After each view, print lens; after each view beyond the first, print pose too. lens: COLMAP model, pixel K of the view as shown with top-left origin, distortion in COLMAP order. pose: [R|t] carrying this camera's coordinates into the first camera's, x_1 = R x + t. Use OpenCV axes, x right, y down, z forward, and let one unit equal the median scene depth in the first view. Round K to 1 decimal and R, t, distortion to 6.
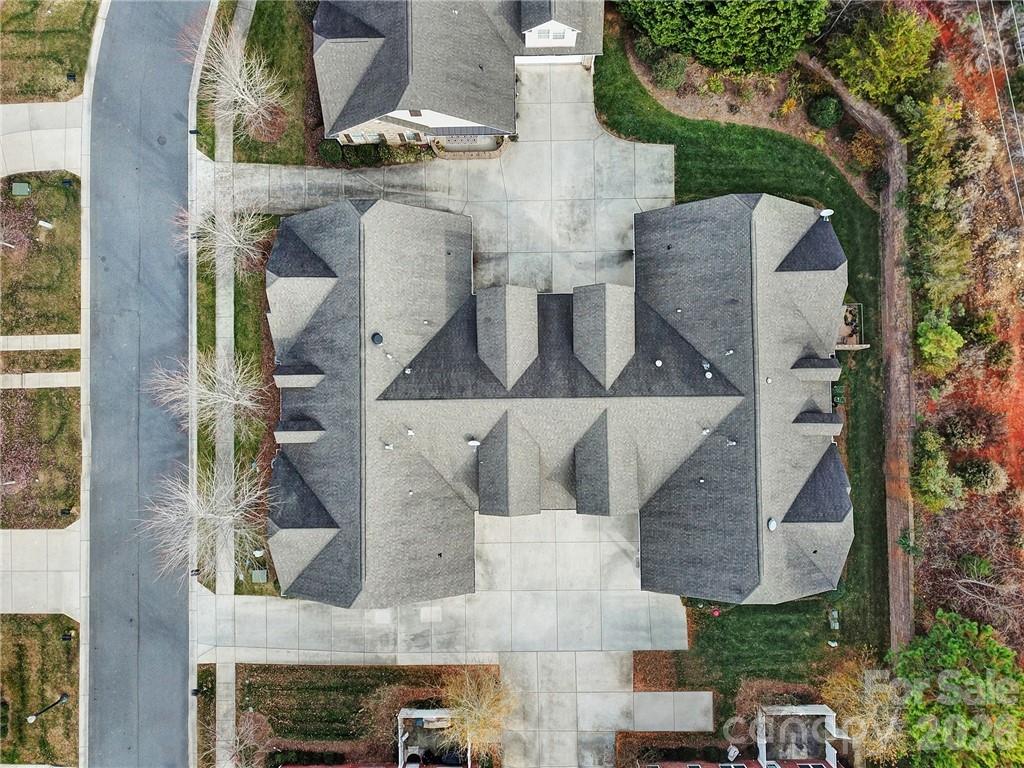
lens RADIAL K [[880.8, 0, 515.3], [0, 880.8, 381.3], [0, 0, 1]] dist [0.011217, 0.001630]
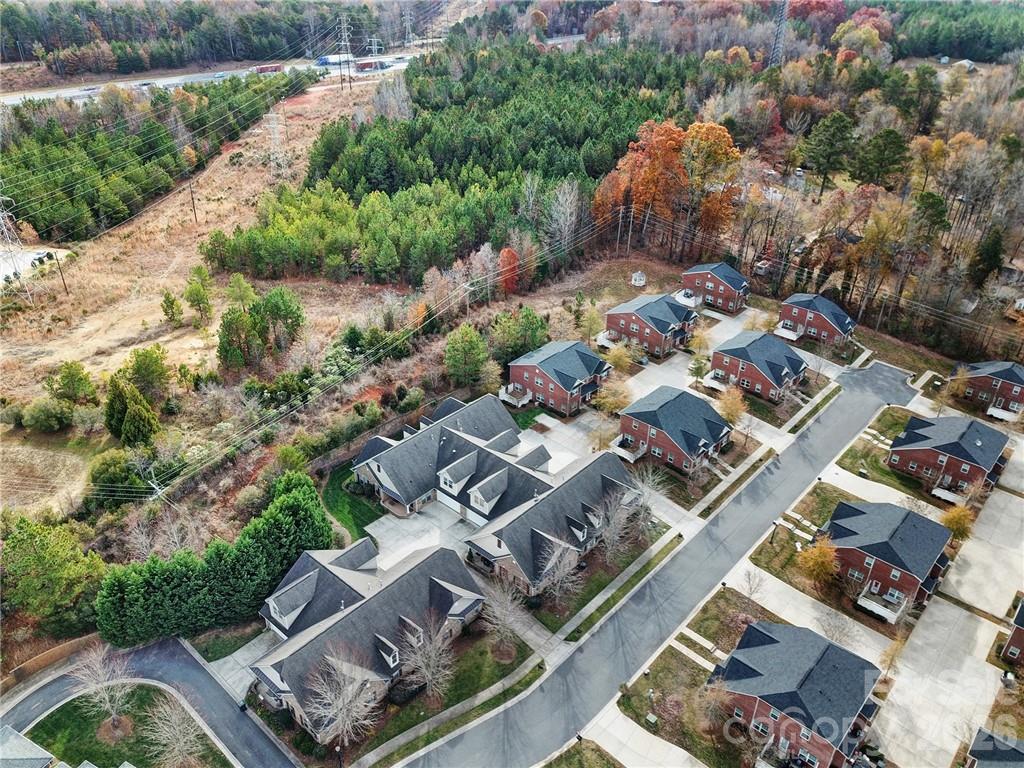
lens RADIAL K [[777.8, 0, 511.1], [0, 777.8, 385.8], [0, 0, 1]] dist [0.014726, -0.006748]
pose [[-0.735698, -0.345338, 0.582659, -0.991191], [0.676346, -0.328693, 0.659179, -1.107789], [-0.036123, 0.879035, 0.475387, -0.141875]]
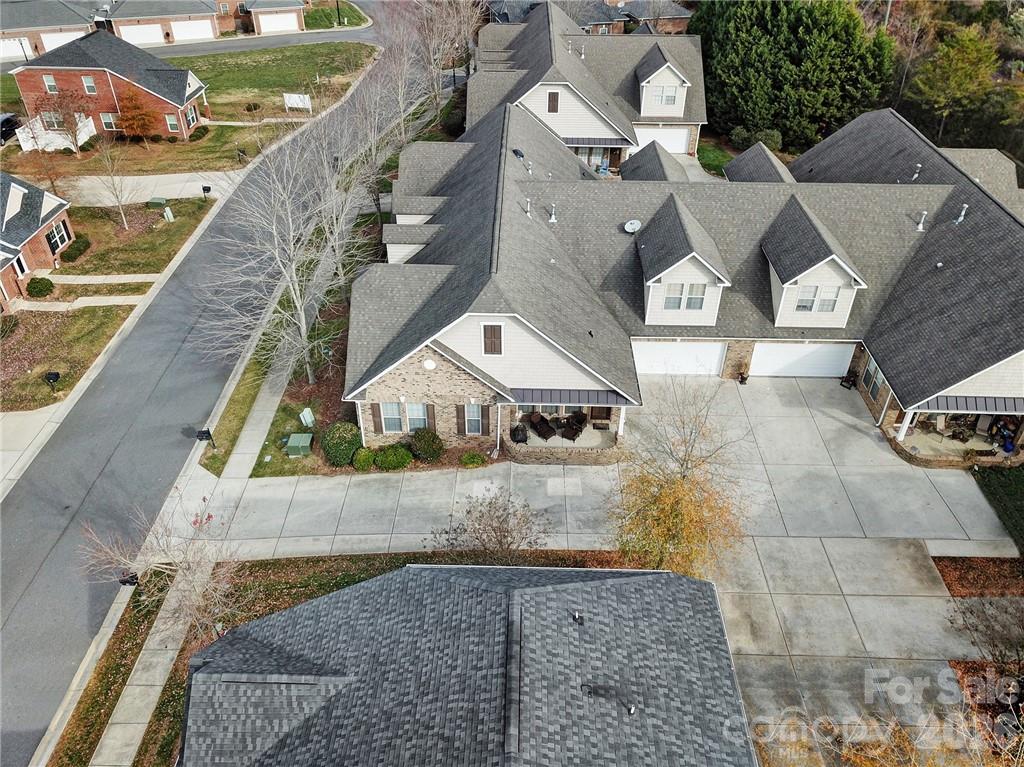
lens RADIAL K [[777.8, 0, 515.7], [0, 777.8, 384.5], [0, 0, 1]] dist [0.014726, -0.006748]
pose [[0.999358, 0.032009, -0.016064, -0.121119], [-0.032747, 0.635054, -0.771773, 0.626031], [-0.014502, 0.771804, 0.635695, 0.592845]]
